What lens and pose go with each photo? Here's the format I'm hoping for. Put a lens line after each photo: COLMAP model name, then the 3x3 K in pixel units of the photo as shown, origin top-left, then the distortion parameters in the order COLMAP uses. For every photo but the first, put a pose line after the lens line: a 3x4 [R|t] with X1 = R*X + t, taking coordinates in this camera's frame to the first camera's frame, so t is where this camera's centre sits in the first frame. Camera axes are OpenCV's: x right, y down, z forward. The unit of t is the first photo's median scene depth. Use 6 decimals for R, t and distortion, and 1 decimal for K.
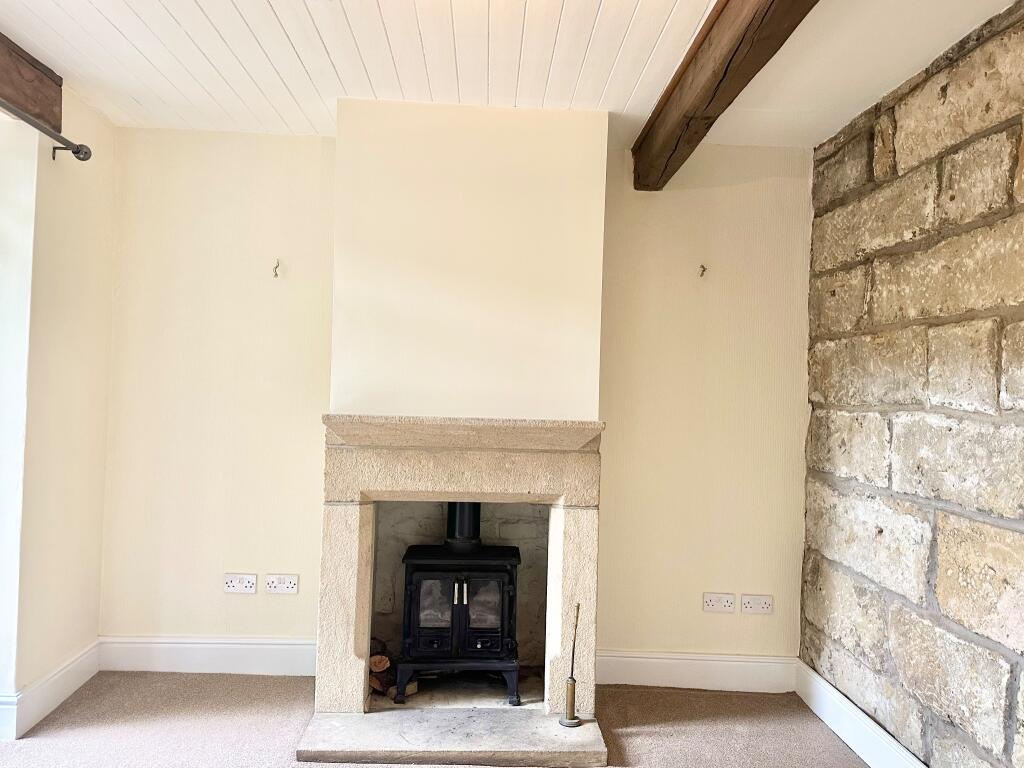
lens RADIAL K [[756.7, 0, 511.2], [0, 756.7, 383.7], [0, 0, 1]] dist [0.042539, -0.041769]
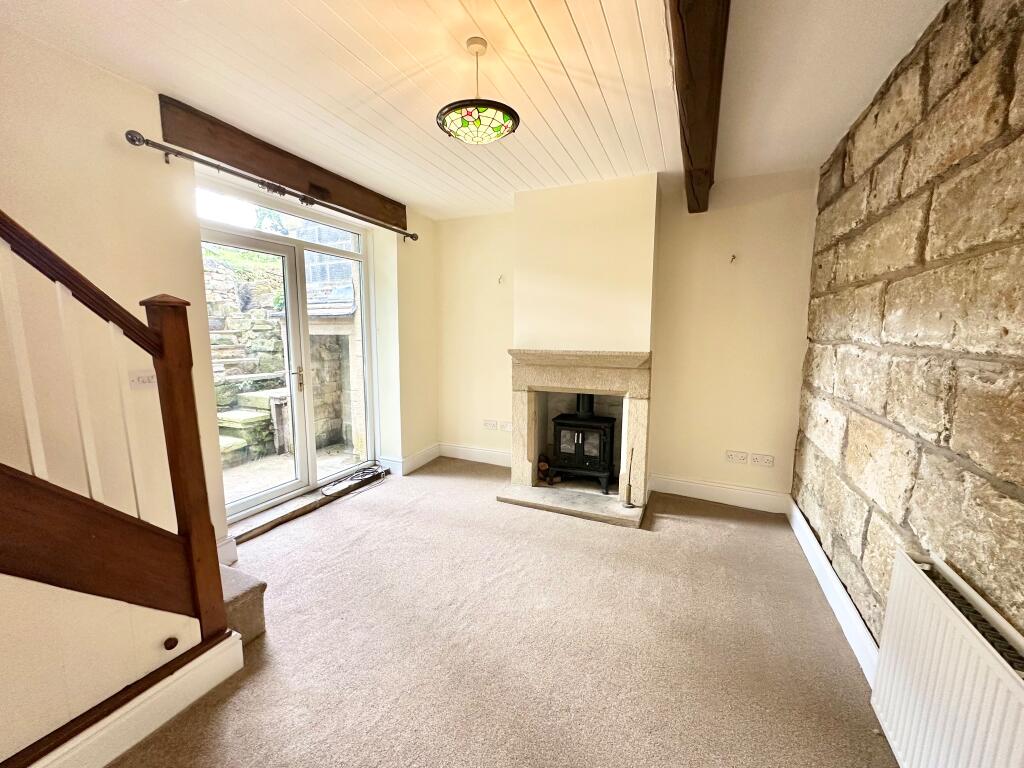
lens RADIAL K [[406.7, 0, 509.9], [0, 406.7, 382.4], [0, 0, 1]] dist [-0.003265, -0.000236]
pose [[0.896062, 0.028050, -0.443041, 0.253107], [0.028073, 0.992424, 0.119611, -0.003749], [0.443040, -0.119616, 0.888486, -0.023334]]
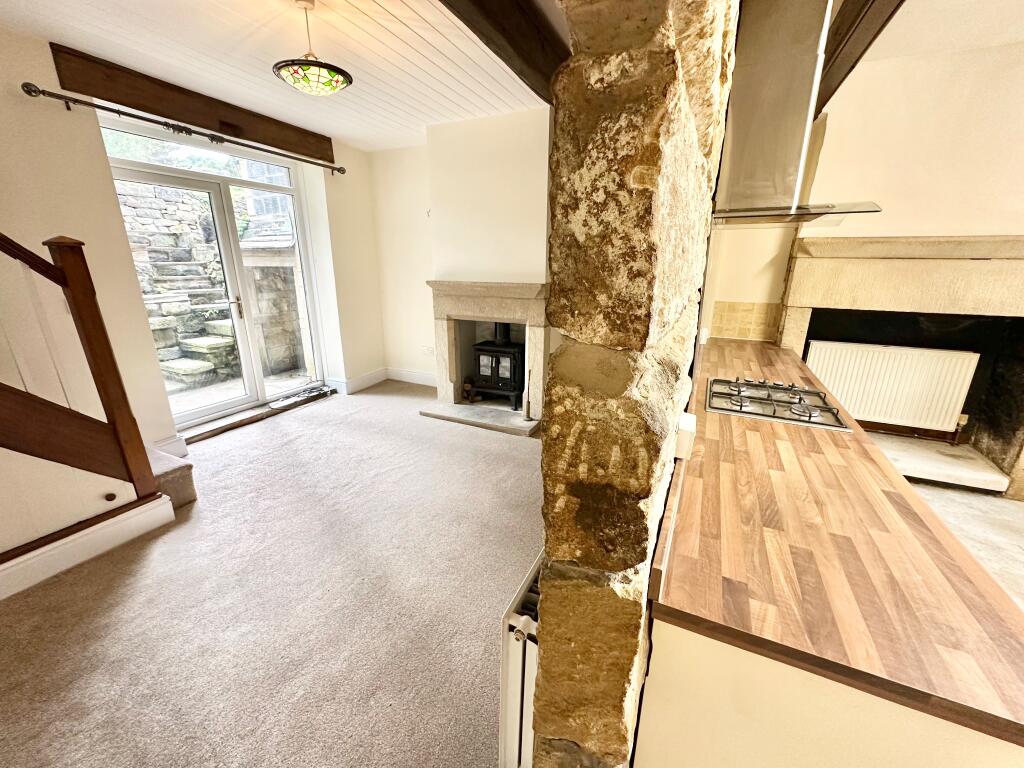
lens RADIAL K [[406.7, 0, 510.2], [0, 406.7, 383.0], [0, 0, 1]] dist [-0.003265, -0.000236]
pose [[0.886025, 0.107791, -0.450933, 0.555226], [0.026571, 0.959195, 0.281495, -0.003419], [0.462875, -0.261394, 0.847007, -0.024299]]
